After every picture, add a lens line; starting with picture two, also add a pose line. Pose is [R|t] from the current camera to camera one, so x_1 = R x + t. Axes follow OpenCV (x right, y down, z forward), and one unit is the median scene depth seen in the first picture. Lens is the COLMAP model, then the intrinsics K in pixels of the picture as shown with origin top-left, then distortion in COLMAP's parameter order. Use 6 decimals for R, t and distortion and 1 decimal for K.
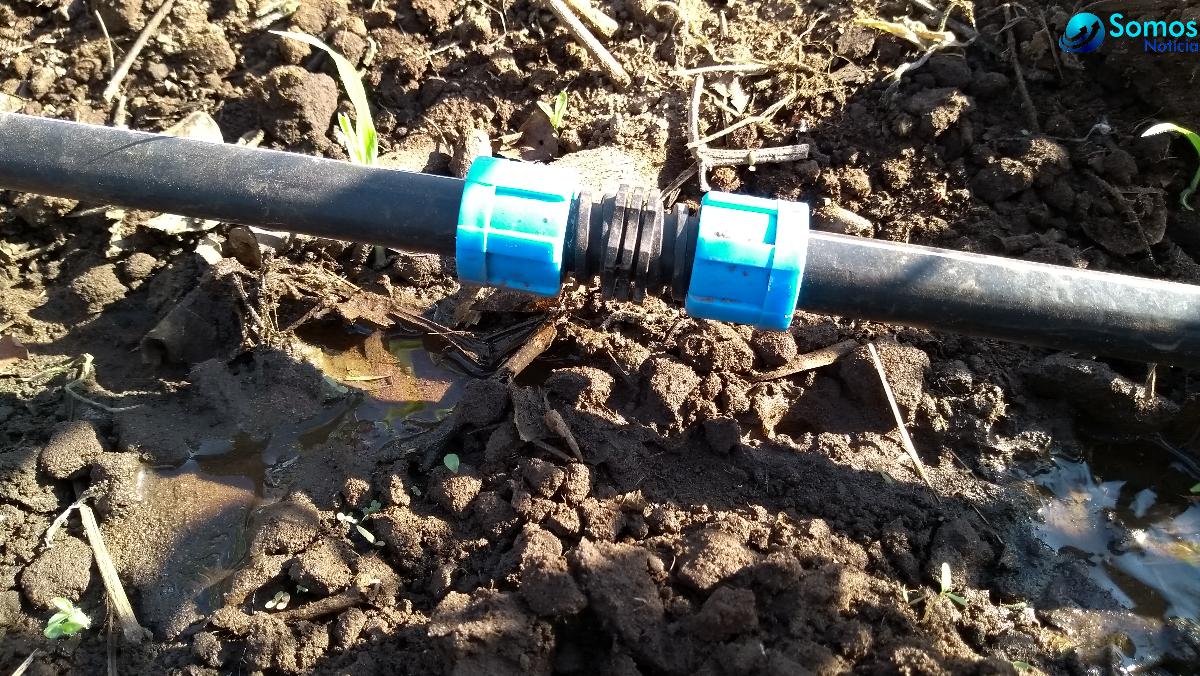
lens RADIAL K [[1011.0, 0, 601.9], [0, 1011.0, 405.2], [0, 0, 1]] dist [0.085511, -0.228929]
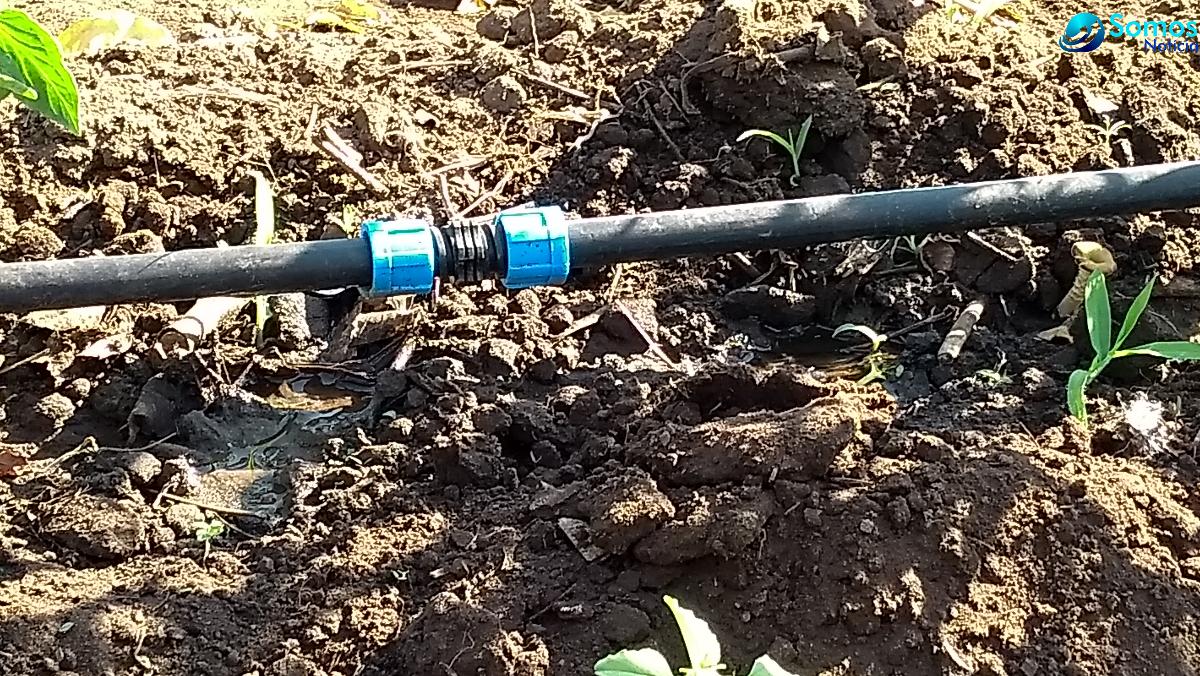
lens RADIAL K [[1016.5, 0, 600.0], [0, 1016.5, 338.0], [0, 0, 1]] dist [0.051738, 0.001675]
pose [[0.932060, -0.257943, 0.254420, -0.107456], [0.298142, 0.945056, -0.134092, 0.125828], [-0.205853, 0.200835, 0.957753, -0.294374]]
